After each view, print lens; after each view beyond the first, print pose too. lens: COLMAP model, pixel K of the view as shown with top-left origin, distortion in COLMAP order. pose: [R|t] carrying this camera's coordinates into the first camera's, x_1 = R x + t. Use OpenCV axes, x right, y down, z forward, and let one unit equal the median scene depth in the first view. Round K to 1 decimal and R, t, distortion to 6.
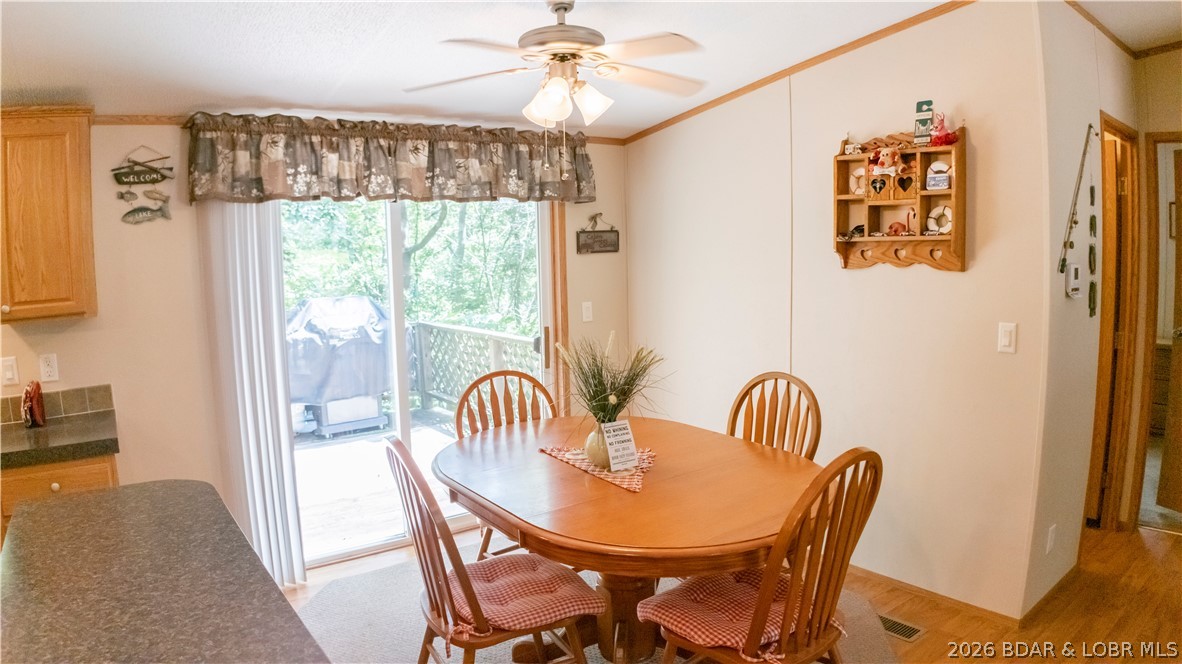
lens RADIAL K [[745.5, 0, 599.2], [0, 745.5, 327.1], [0, 0, 1]] dist [-0.182081, 0.018622]
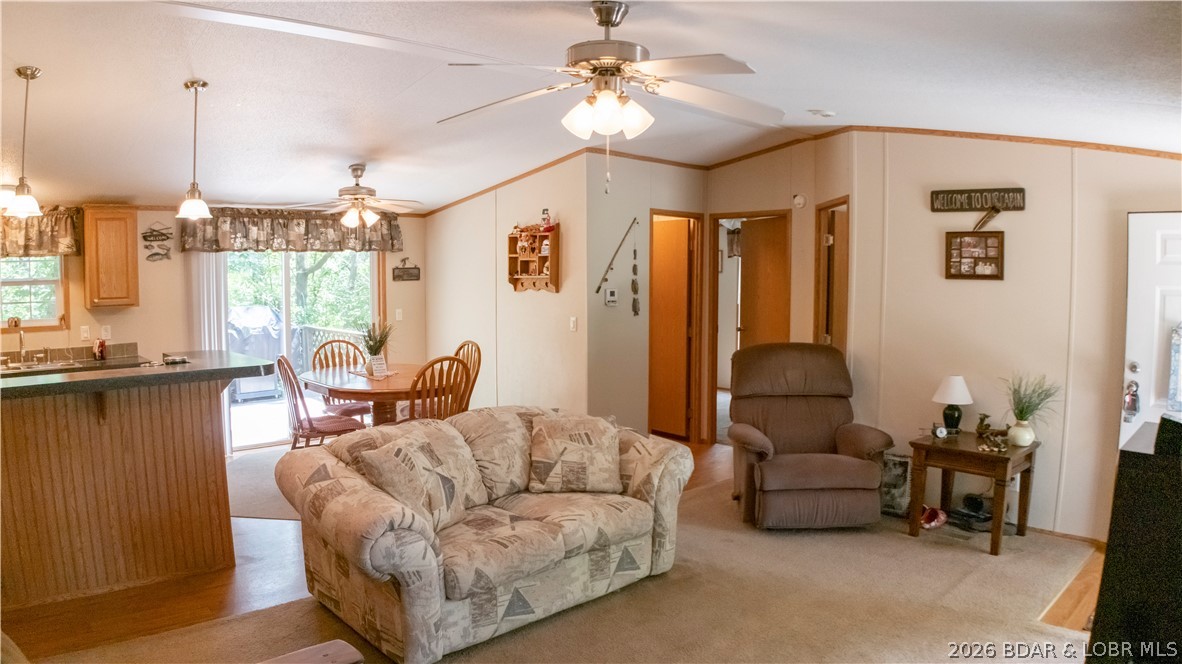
lens RADIAL K [[745.5, 0, 594.0], [0, 745.5, 331.4], [0, 0, 1]] dist [-0.182081, 0.018622]
pose [[0.992419, 0.016450, 0.121791, 0.323582], [-0.013200, 0.999536, -0.027438, 0.083928], [-0.122186, 0.025623, 0.992176, -1.061320]]
